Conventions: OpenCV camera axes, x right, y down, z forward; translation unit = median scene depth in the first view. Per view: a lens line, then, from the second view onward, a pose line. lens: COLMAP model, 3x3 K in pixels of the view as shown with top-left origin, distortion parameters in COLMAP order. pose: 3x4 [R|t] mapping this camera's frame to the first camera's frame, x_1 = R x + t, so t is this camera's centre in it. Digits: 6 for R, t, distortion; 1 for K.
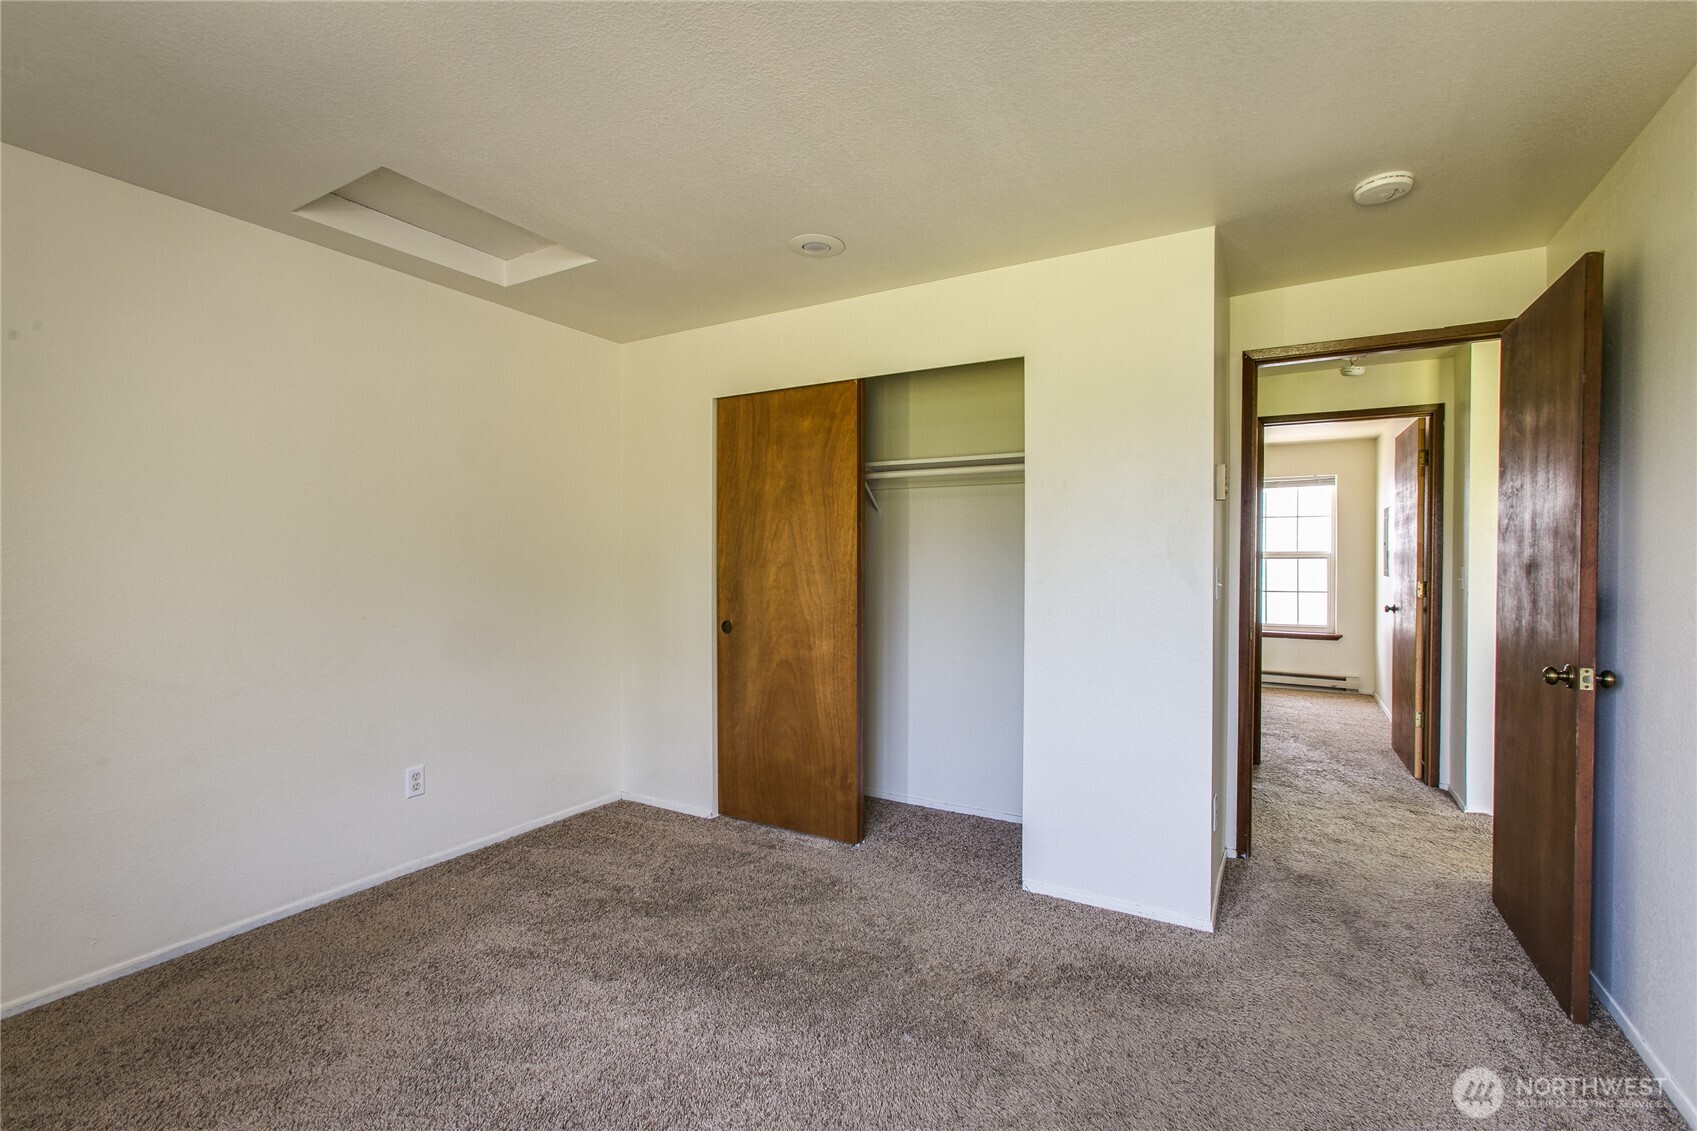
lens RADIAL K [[754.6, 0, 838.9], [0, 754.6, 561.9], [0, 0, 1]] dist [0.002648, 0.002342]
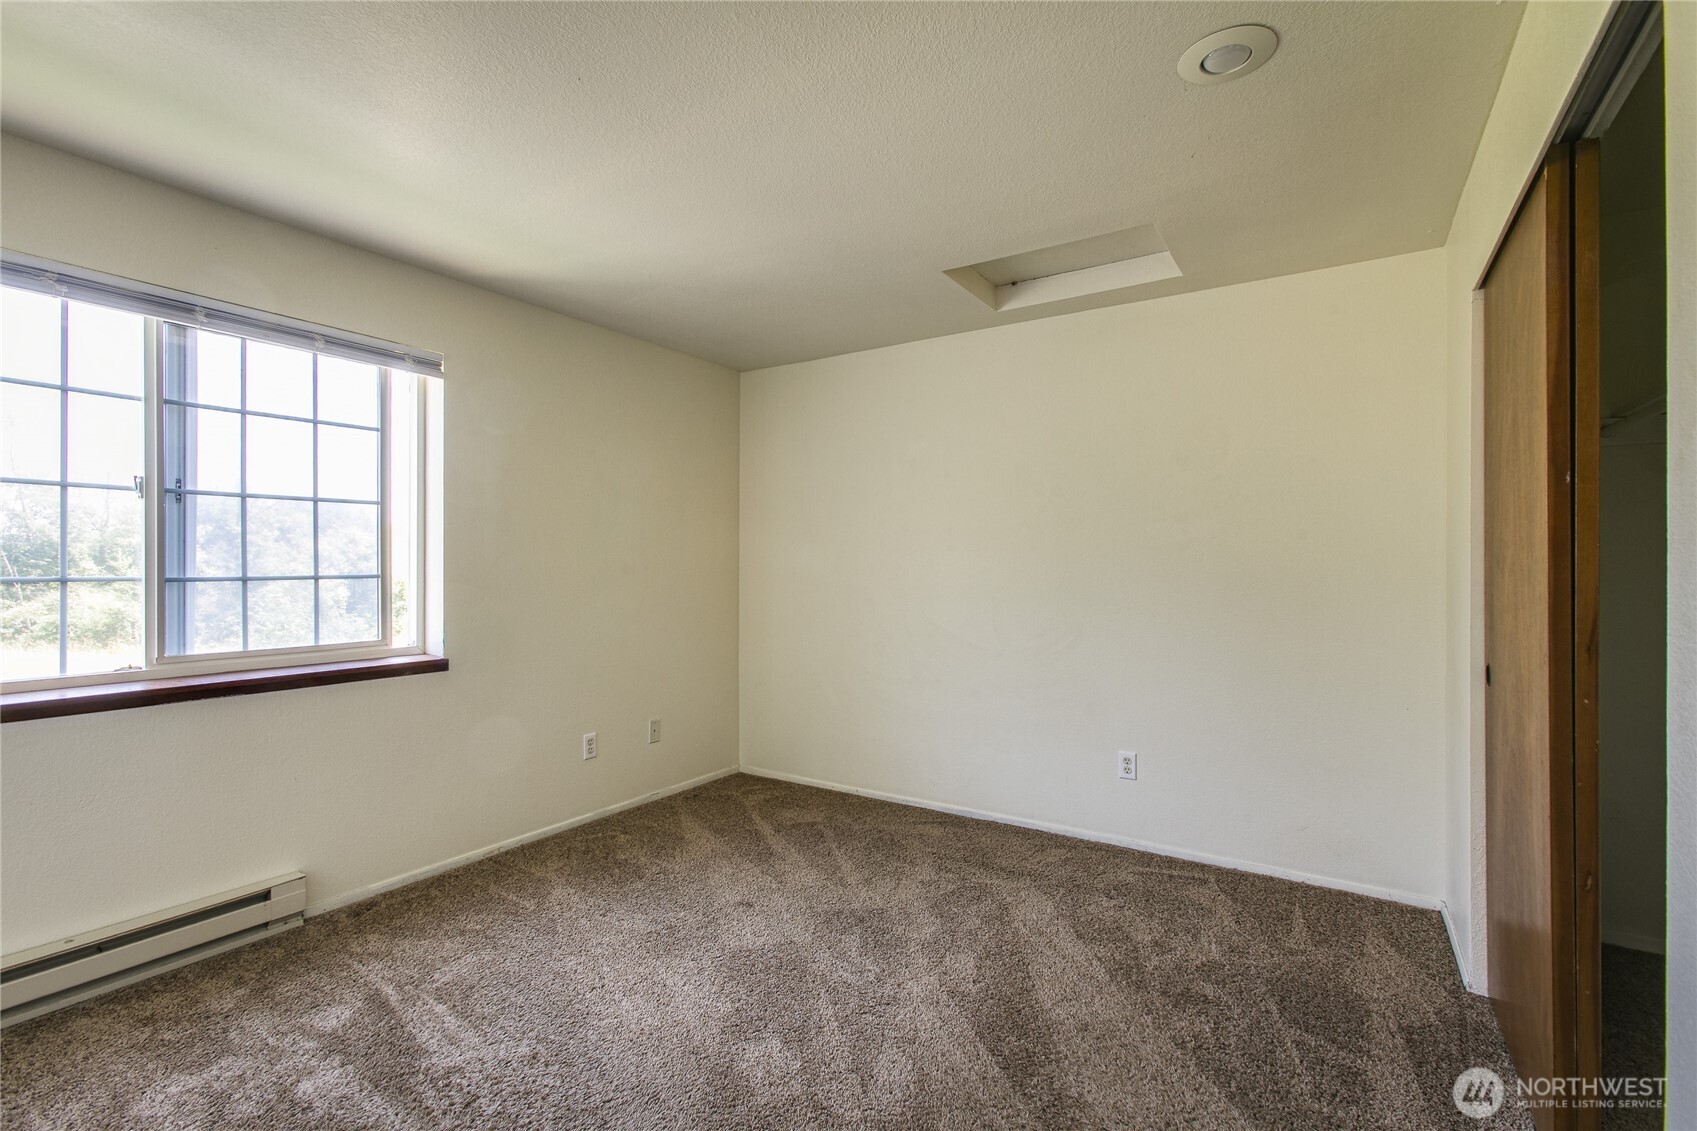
lens RADIAL K [[754.6, 0, 851.8], [0, 754.6, 564.3], [0, 0, 1]] dist [0.002648, 0.002342]
pose [[-0.024472, -0.001055, -0.999700, 0.544058], [-0.006259, 0.999980, -0.000902, 0.003514], [0.999681, 0.006235, -0.024478, 0.631339]]
